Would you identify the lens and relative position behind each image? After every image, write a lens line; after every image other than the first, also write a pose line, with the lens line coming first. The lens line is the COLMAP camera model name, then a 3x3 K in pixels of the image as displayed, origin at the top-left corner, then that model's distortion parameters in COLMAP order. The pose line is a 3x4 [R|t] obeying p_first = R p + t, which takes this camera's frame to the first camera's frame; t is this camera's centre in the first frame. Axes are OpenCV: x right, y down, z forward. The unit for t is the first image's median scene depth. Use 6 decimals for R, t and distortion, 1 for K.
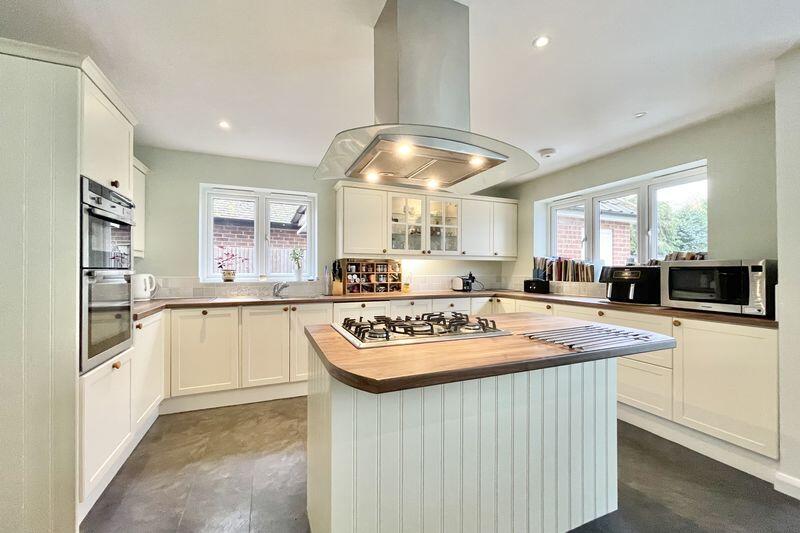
lens RADIAL K [[322.2, 0, 400.3], [0, 322.2, 268.1], [0, 0, 1]] dist [-0.002928, 0.002135]
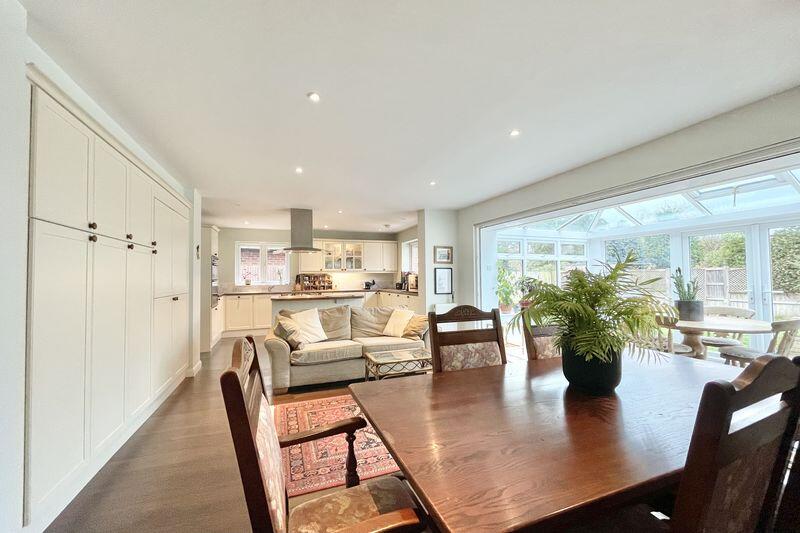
lens RADIAL K [[322.2, 0, 401.6], [0, 322.2, 265.6], [0, 0, 1]] dist [-0.002928, 0.002135]
pose [[0.999461, -0.013227, -0.030046, 0.528256], [0.012292, 0.999440, -0.031111, -0.008451], [0.030440, 0.030725, 0.999064, -1.060262]]
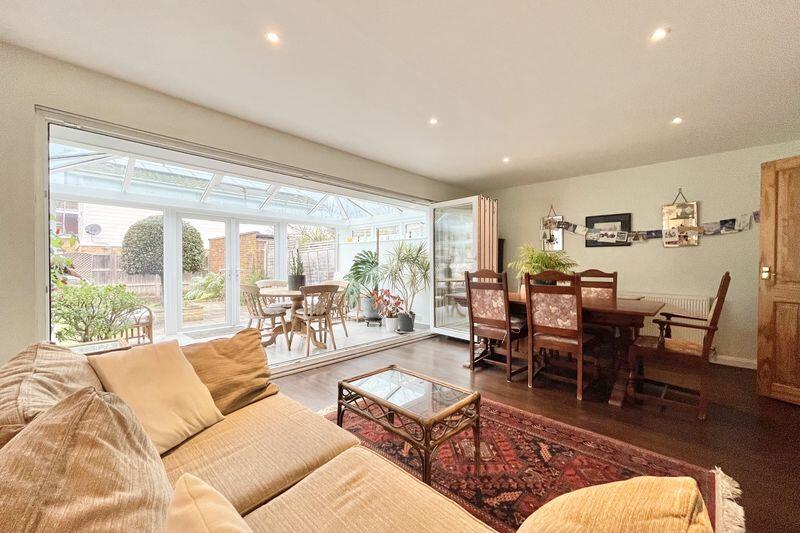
lens RADIAL K [[322.2, 0, 399.0], [0, 322.2, 267.8], [0, 0, 1]] dist [-0.002928, 0.002135]
pose [[-0.389204, -0.015763, 0.921017, 0.071876], [-0.010339, 0.999865, 0.012744, 0.027164], [-0.921094, -0.004562, -0.389314, 0.021049]]
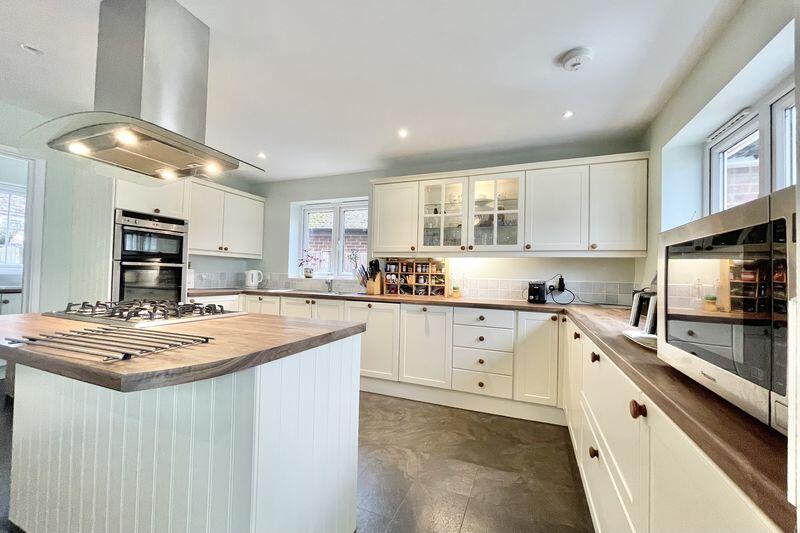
lens RADIAL K [[322.2, 0, 399.6], [0, 322.2, 266.1], [0, 0, 1]] dist [-0.002928, 0.002135]
pose [[0.697431, -0.006080, -0.716627, 0.555115], [-0.020035, 0.999408, -0.027977, 0.021456], [0.716372, 0.033869, 0.696896, 0.347360]]
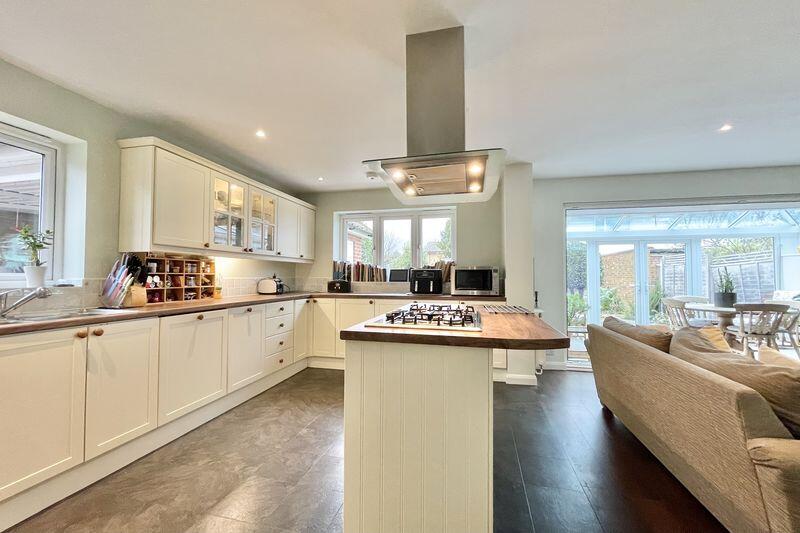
lens RADIAL K [[322.2, 0, 400.5], [0, 322.2, 265.2], [0, 0, 1]] dist [-0.002928, 0.002135]
pose [[0.594149, 0.027709, 0.803877, -0.385966], [-0.006374, 0.999537, -0.029742, 0.014388], [-0.804329, 0.012547, 0.594051, 0.166053]]
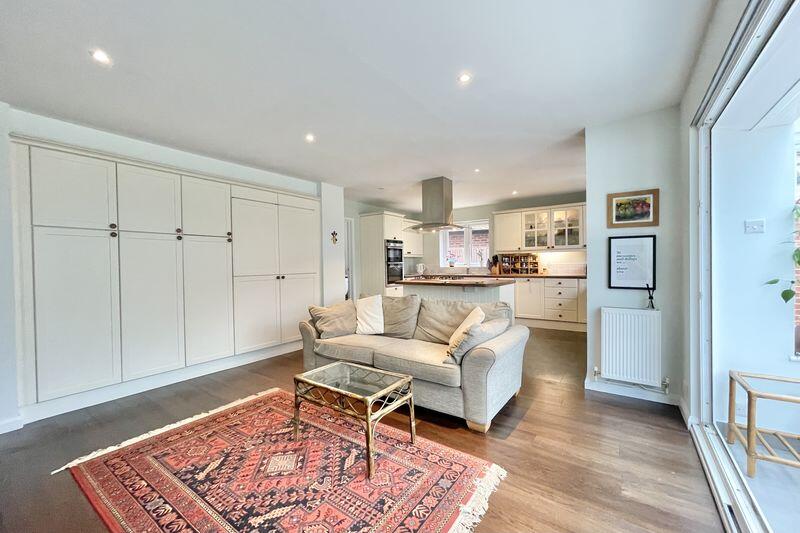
lens RADIAL K [[322.2, 0, 399.6], [0, 322.2, 267.4], [0, 0, 1]] dist [-0.002928, 0.002135]
pose [[0.523822, -0.000290, -0.851828, 1.027057], [0.021486, 0.999686, 0.012873, 0.009258], [0.851557, -0.025045, 0.523664, -0.394363]]
